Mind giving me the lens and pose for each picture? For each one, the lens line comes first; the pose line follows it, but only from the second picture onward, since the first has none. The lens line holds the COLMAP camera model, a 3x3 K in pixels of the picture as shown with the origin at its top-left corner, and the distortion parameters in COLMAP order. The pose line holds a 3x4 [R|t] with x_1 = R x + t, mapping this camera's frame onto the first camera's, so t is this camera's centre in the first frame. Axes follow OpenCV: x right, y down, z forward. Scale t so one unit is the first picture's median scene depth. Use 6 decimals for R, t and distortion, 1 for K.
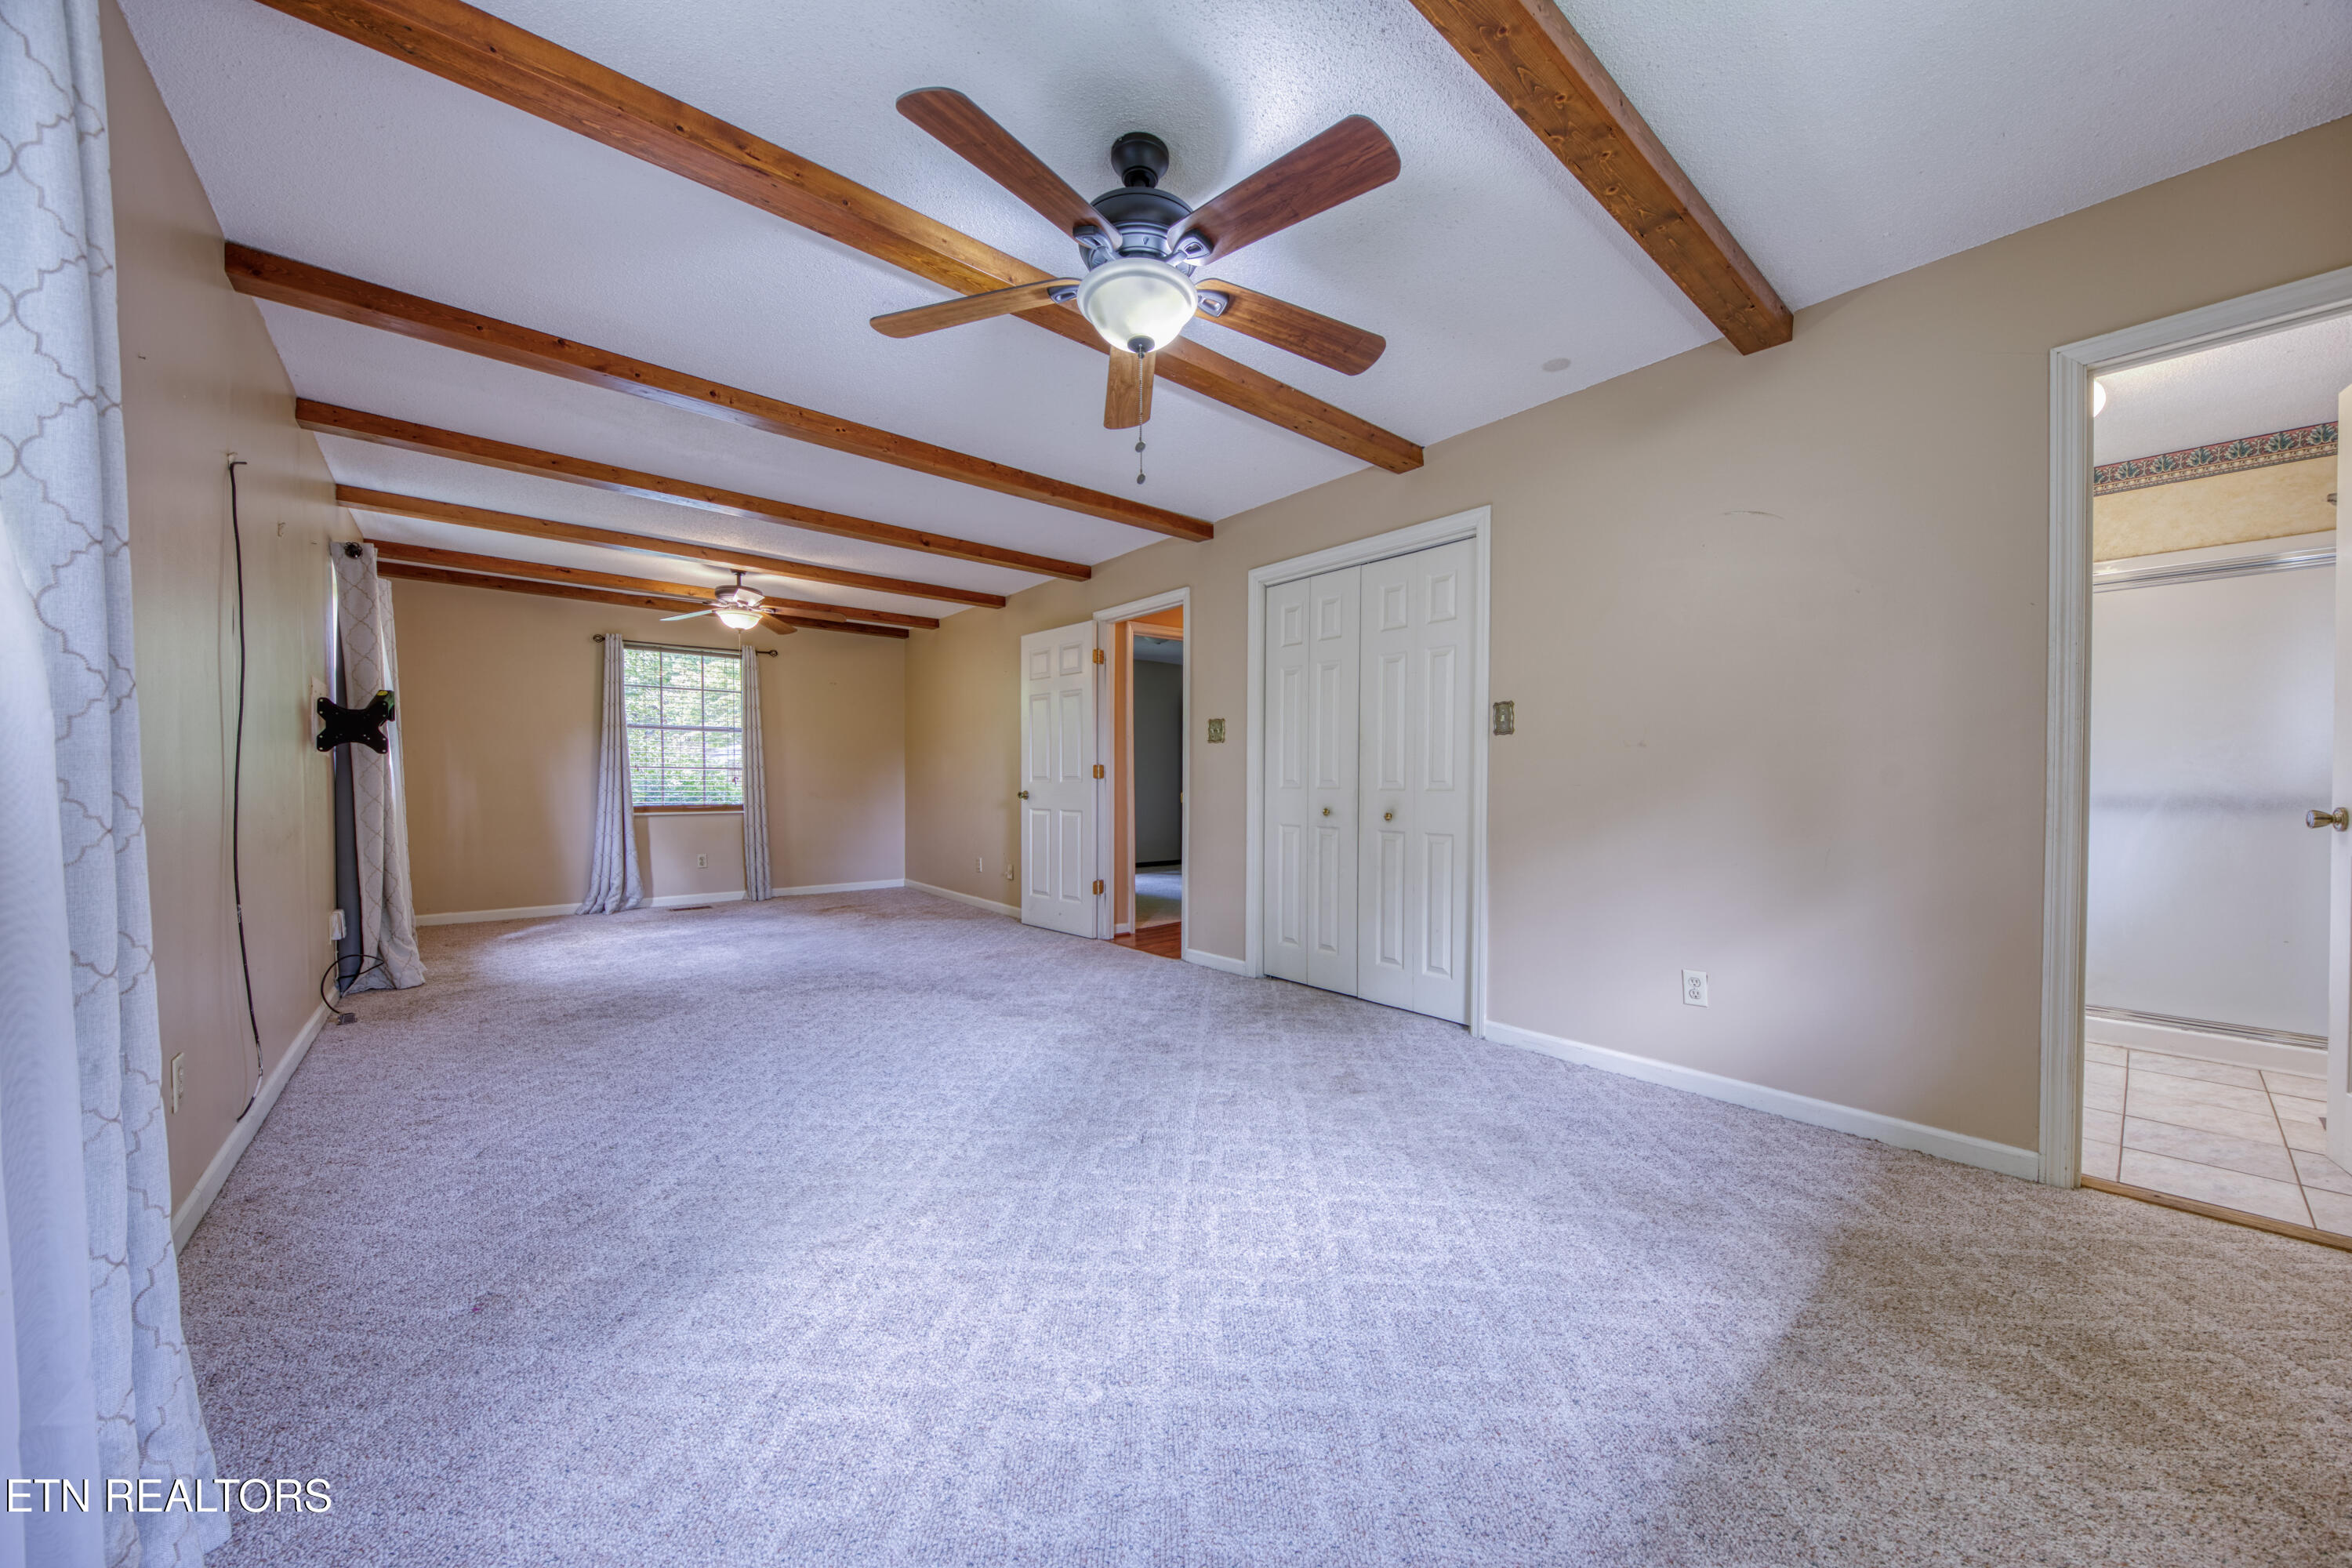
lens RADIAL K [[830.1, 0, 1184.3], [0, 830.1, 798.8], [0, 0, 1]] dist [0.003041, -0.000278]
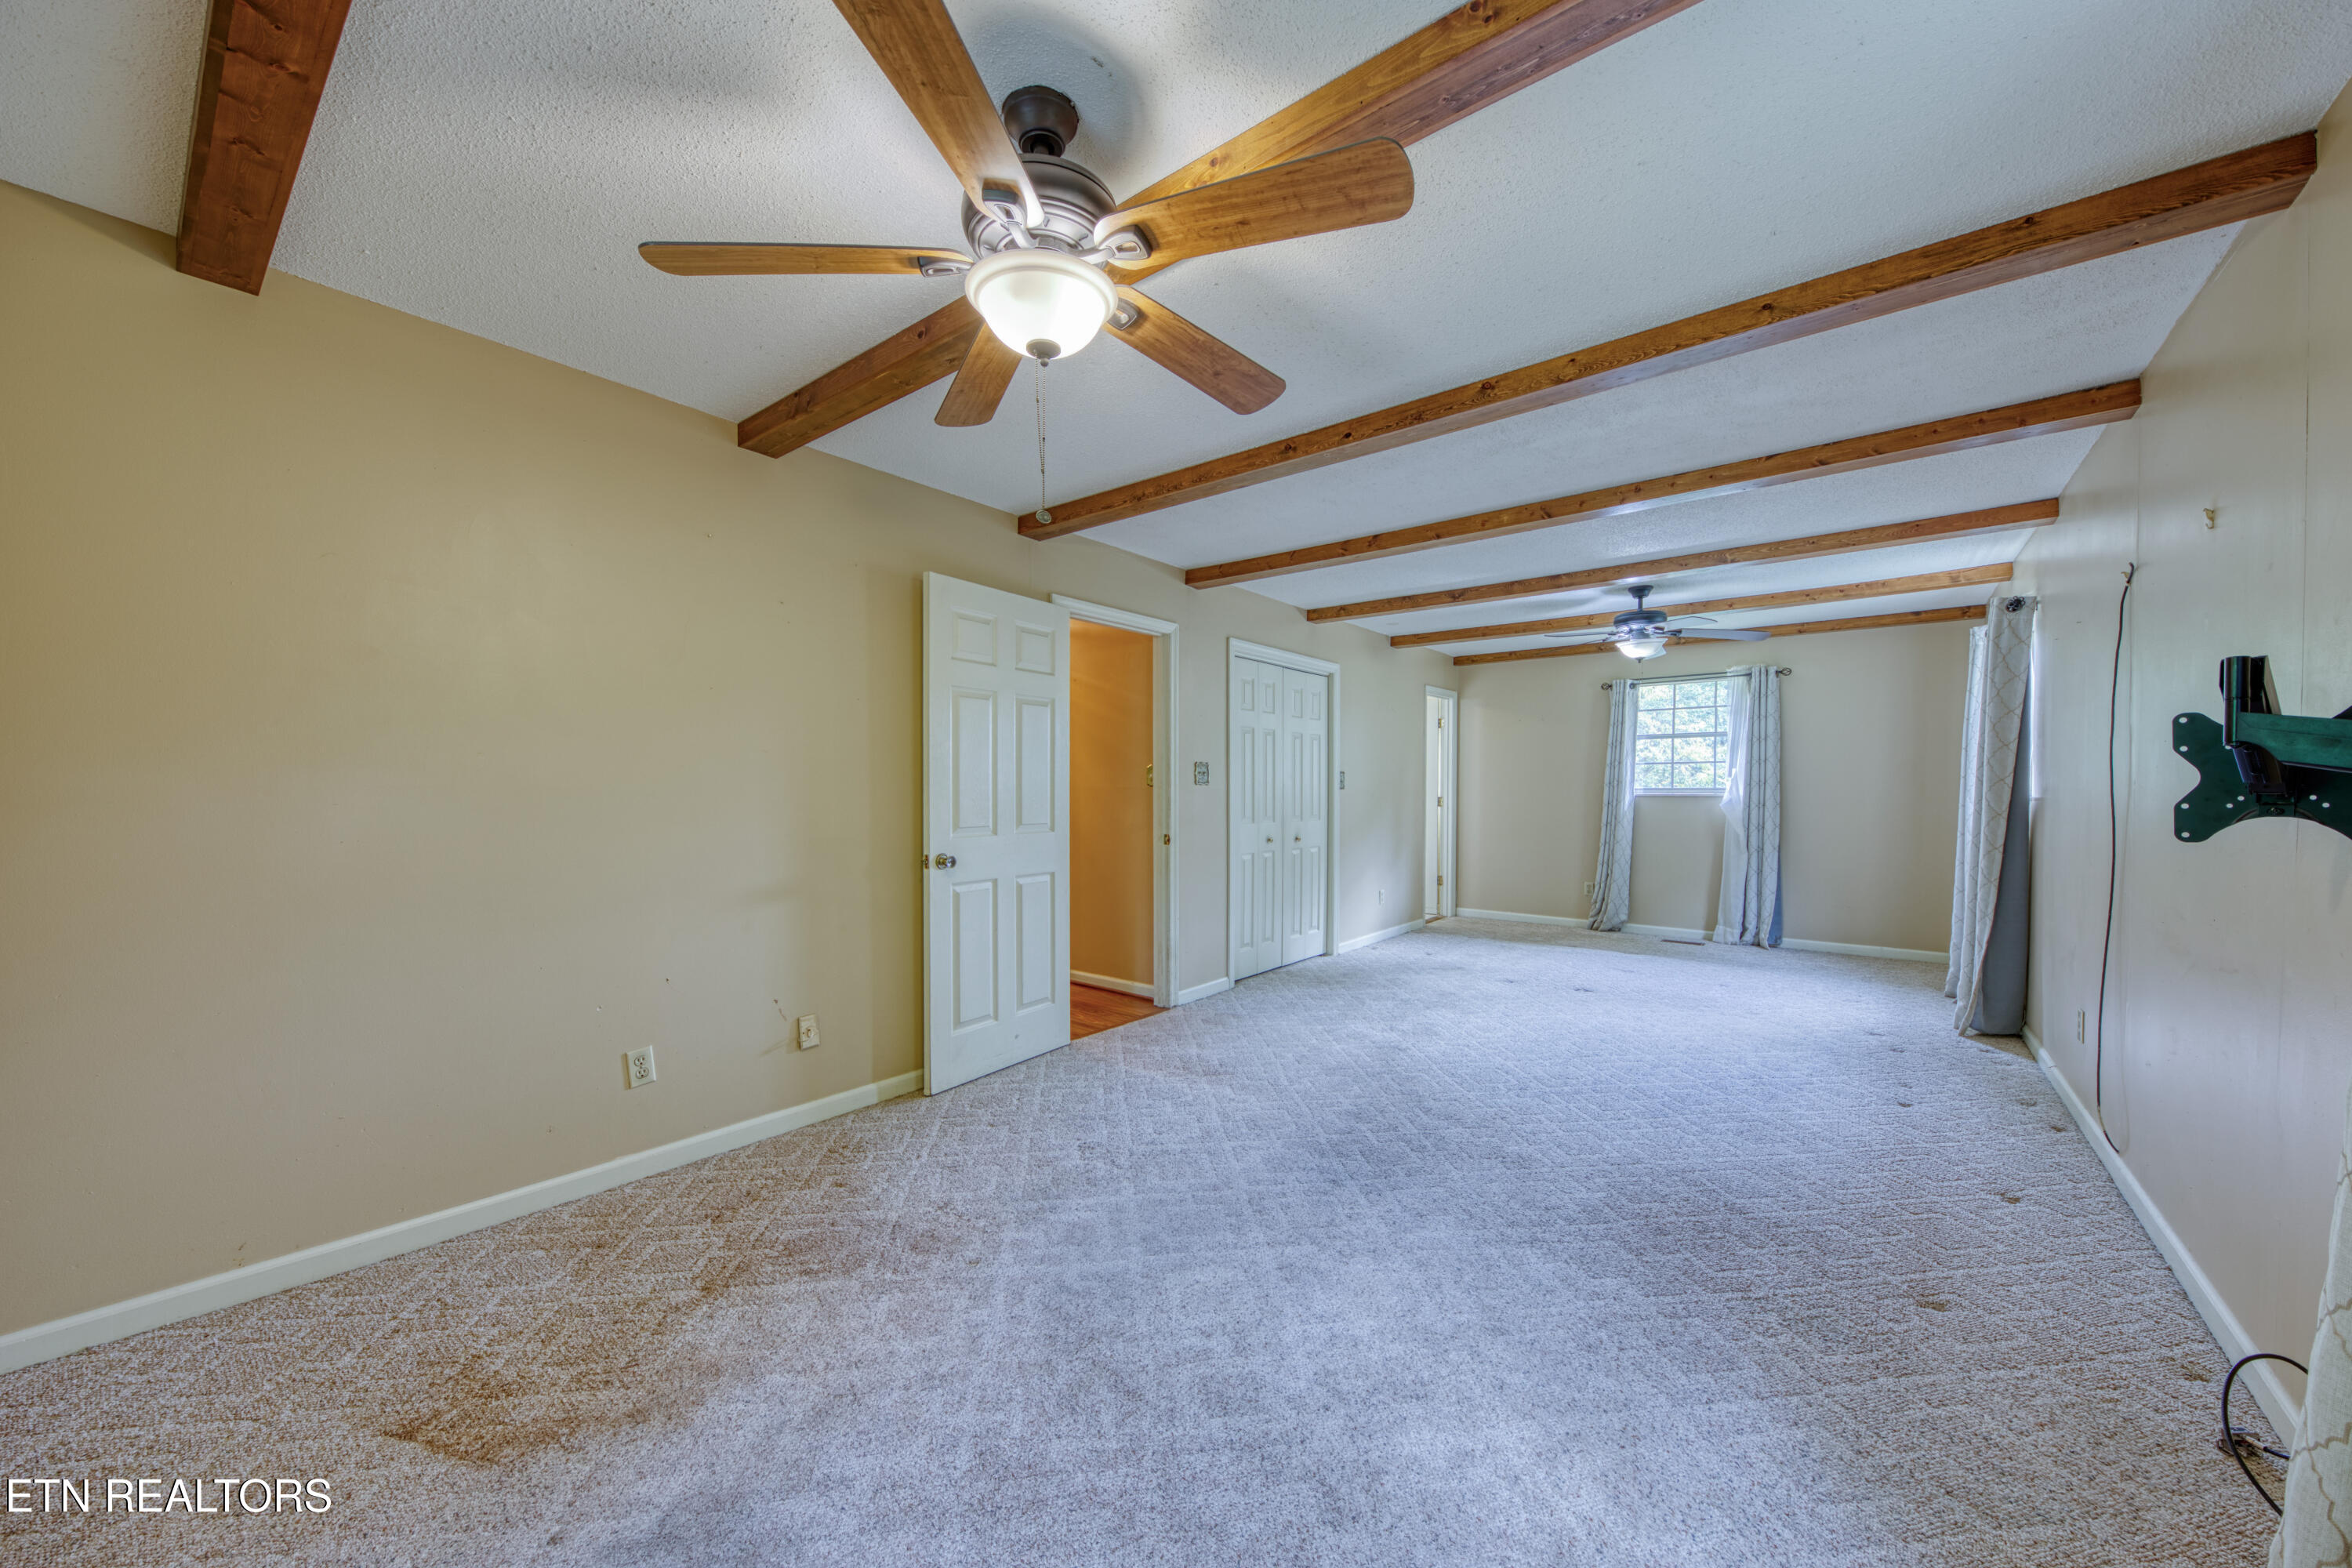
lens RADIAL K [[830.1, 0, 1187.6], [0, 830.1, 786.4], [0, 0, 1]] dist [0.003041, -0.000278]
pose [[-0.193333, 0.000917, 0.981133, -1.200014], [0.021238, 0.999769, 0.003251, -0.082219], [-0.980903, 0.021466, -0.193308, 1.471370]]
